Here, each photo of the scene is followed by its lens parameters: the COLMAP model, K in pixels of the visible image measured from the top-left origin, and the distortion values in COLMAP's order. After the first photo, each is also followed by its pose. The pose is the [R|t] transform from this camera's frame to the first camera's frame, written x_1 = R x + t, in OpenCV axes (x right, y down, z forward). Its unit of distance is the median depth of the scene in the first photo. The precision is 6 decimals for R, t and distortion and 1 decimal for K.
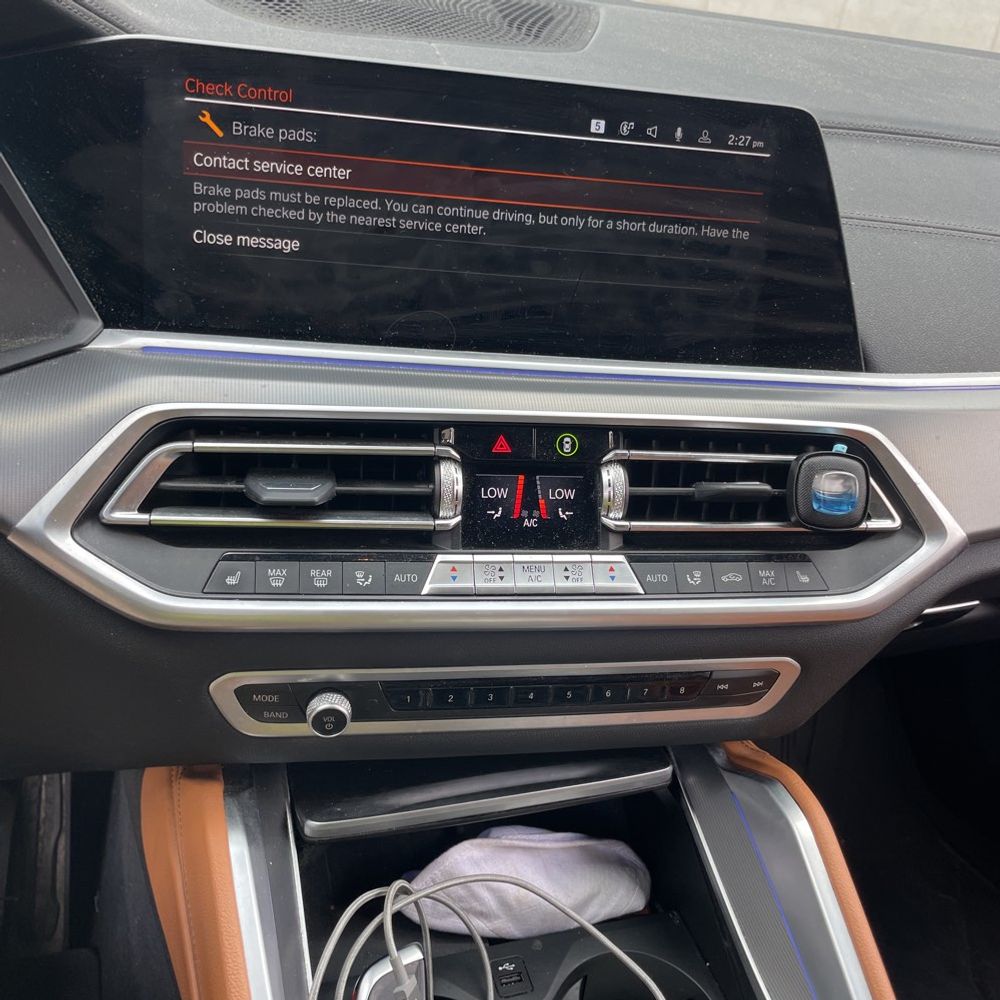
lens RADIAL K [[987.0, 0, 499.3], [0, 987.0, 492.9], [0, 0, 1]] dist [0.064658, -0.087987]
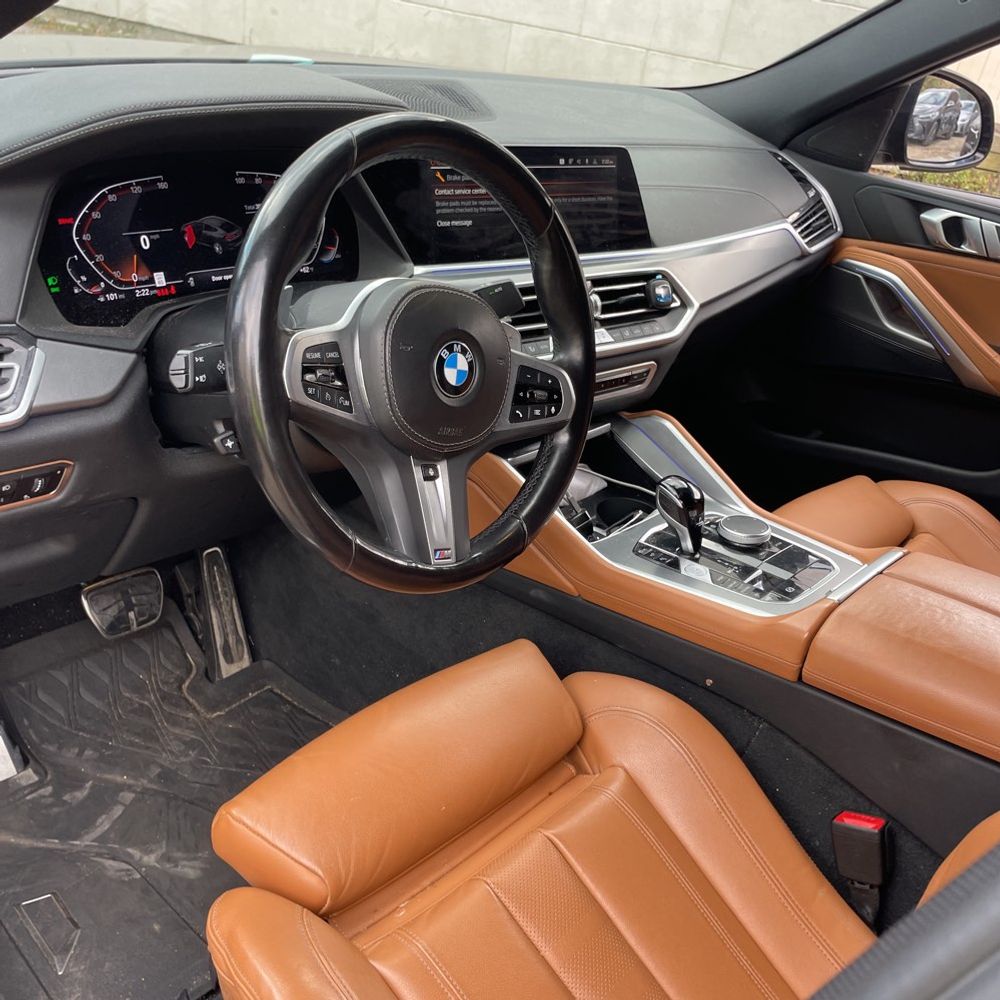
lens RADIAL K [[987.0, 0, 499.3], [0, 987.0, 492.9], [0, 0, 1]] dist [0.064658, -0.087987]
pose [[0.876038, -0.227785, 0.425056, -1.309956], [0.198902, 0.973619, 0.111819, 0.137388], [-0.439313, -0.013413, 0.898234, -1.212092]]
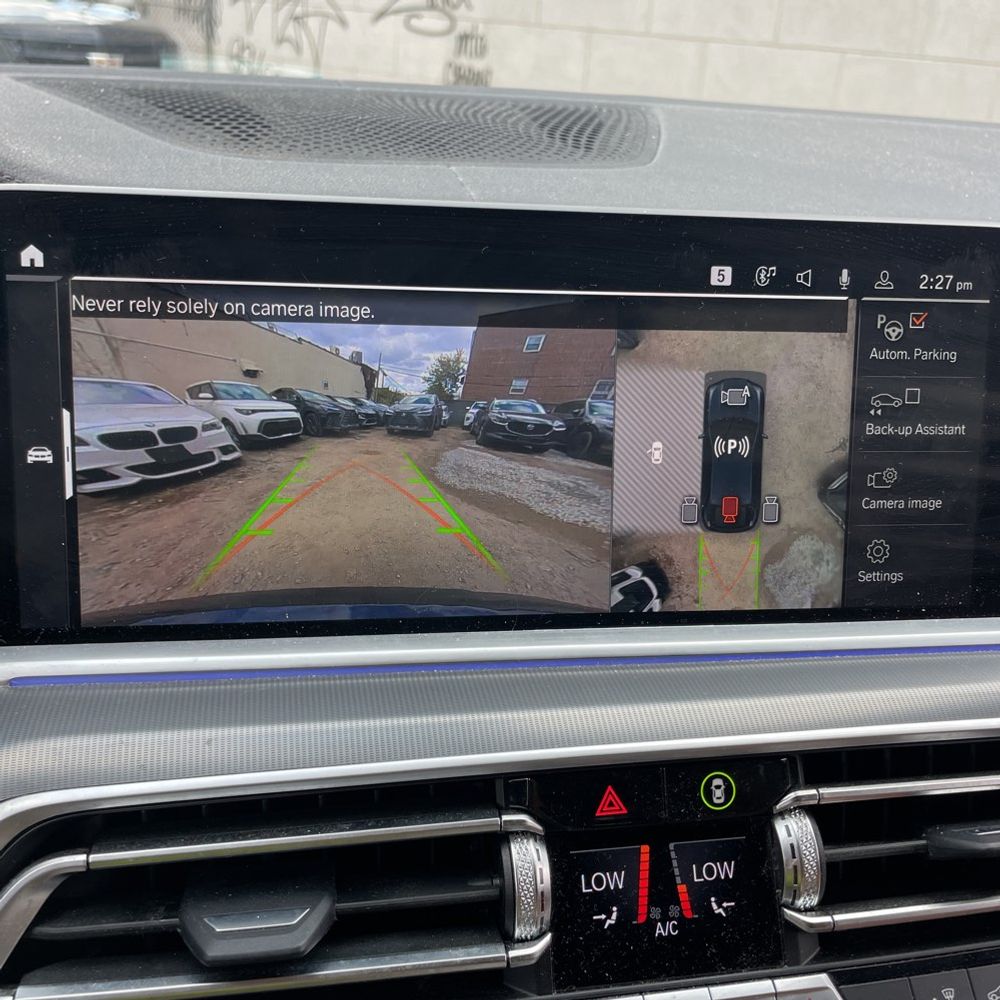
lens RADIAL K [[987.0, 0, 499.3], [0, 987.0, 492.9], [0, 0, 1]] dist [0.064658, -0.087987]
pose [[0.998372, -0.056373, -0.008722, -0.047836], [0.055277, 0.993833, -0.096132, -0.174870], [0.014087, 0.095494, 0.995330, 0.370056]]
